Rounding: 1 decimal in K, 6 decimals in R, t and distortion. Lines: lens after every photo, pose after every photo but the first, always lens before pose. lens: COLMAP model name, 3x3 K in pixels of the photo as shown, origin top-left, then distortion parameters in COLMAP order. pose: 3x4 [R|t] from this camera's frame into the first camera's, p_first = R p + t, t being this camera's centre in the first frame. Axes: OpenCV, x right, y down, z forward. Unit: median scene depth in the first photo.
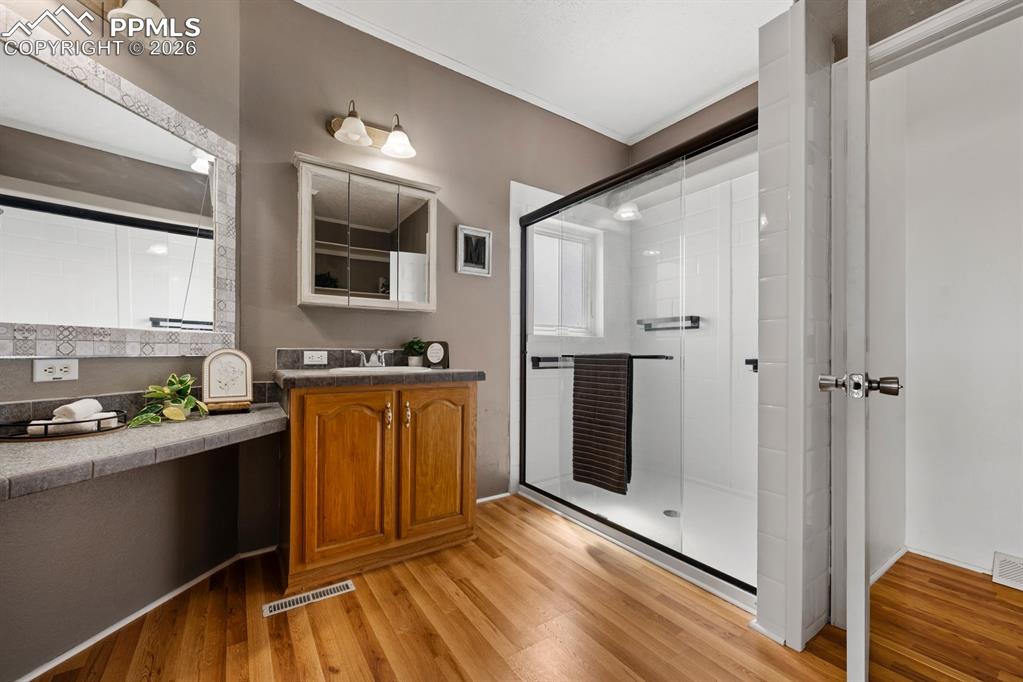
lens RADIAL K [[413.0, 0, 514.3], [0, 413.0, 349.0], [0, 0, 1]] dist [0.000355, -0.000345]
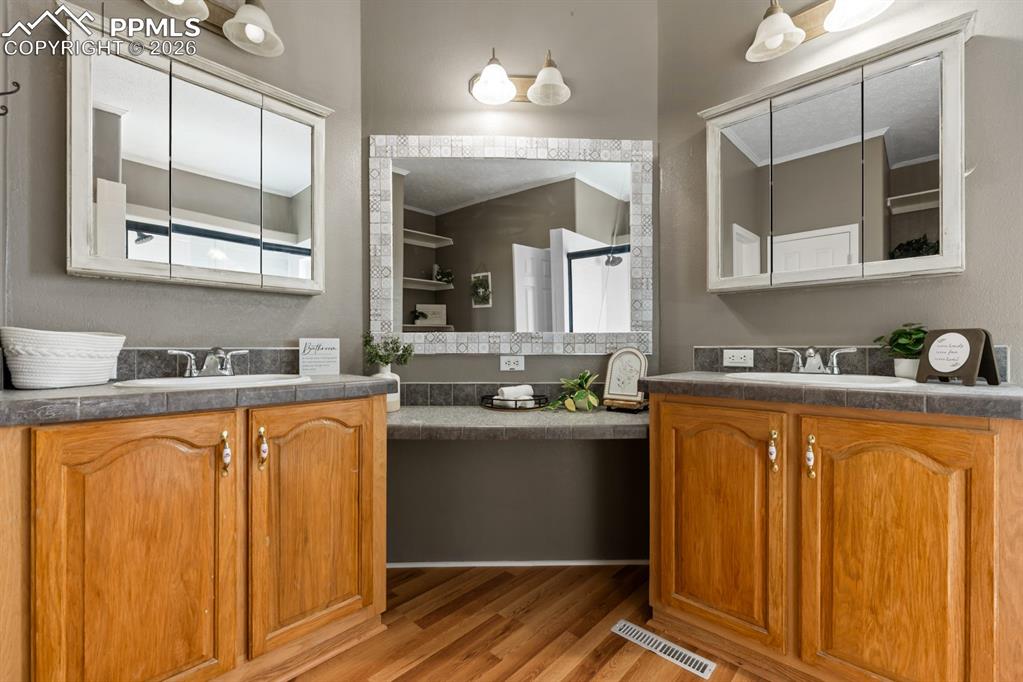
lens RADIAL K [[436.1, 0, 510.9], [0, 436.1, 345.8], [0, 0, 1]] dist [0.009414, 0.000160]
pose [[0.205917, -0.010102, -0.978517, 0.286236], [0.008533, 0.999927, -0.008527, 0.001623], [0.978532, -0.006594, 0.205989, 0.482628]]
